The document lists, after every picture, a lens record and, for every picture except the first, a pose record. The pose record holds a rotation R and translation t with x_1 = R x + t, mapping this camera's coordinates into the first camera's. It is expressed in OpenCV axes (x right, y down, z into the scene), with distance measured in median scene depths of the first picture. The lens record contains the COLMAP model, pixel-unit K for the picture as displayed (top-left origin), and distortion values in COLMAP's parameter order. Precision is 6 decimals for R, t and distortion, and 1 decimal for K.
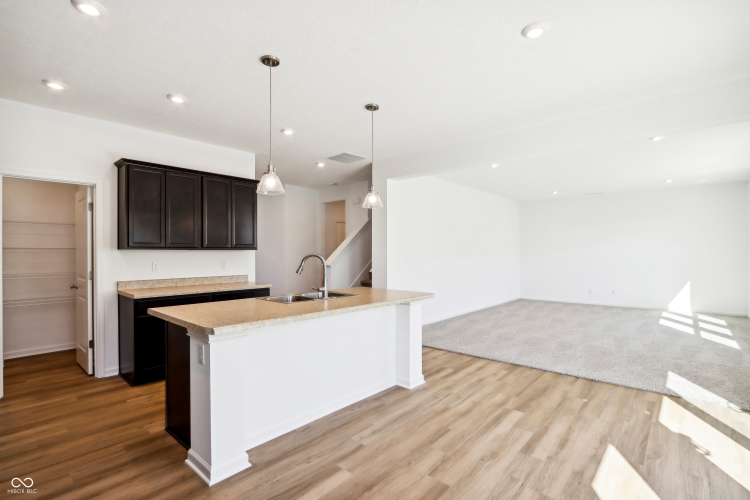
lens RADIAL K [[353.9, 0, 376.2], [0, 353.9, 249.1], [0, 0, 1]] dist [-0.005292, 0.000396]
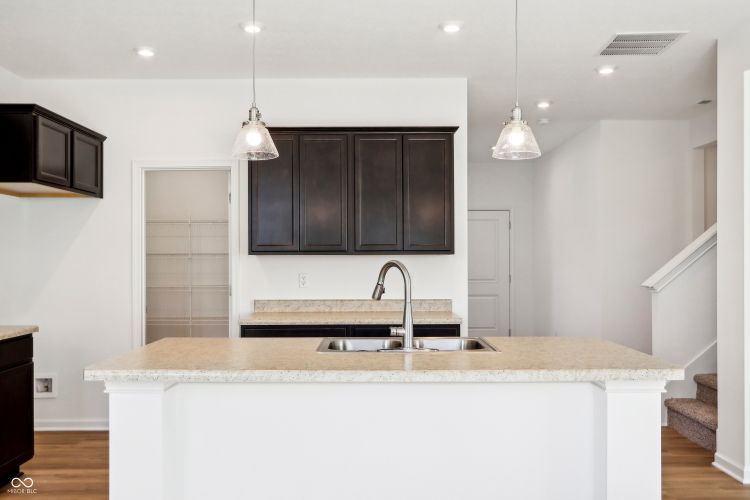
lens RADIAL K [[663.2, 0, 375.3], [0, 663.2, 250.1], [0, 0, 1]] dist [0.003244, 0.001271]
pose [[0.677279, -0.012521, -0.735620, 0.391744], [0.009301, 0.999921, -0.008456, 0.004227], [0.735668, -0.001115, 0.677342, 0.254153]]
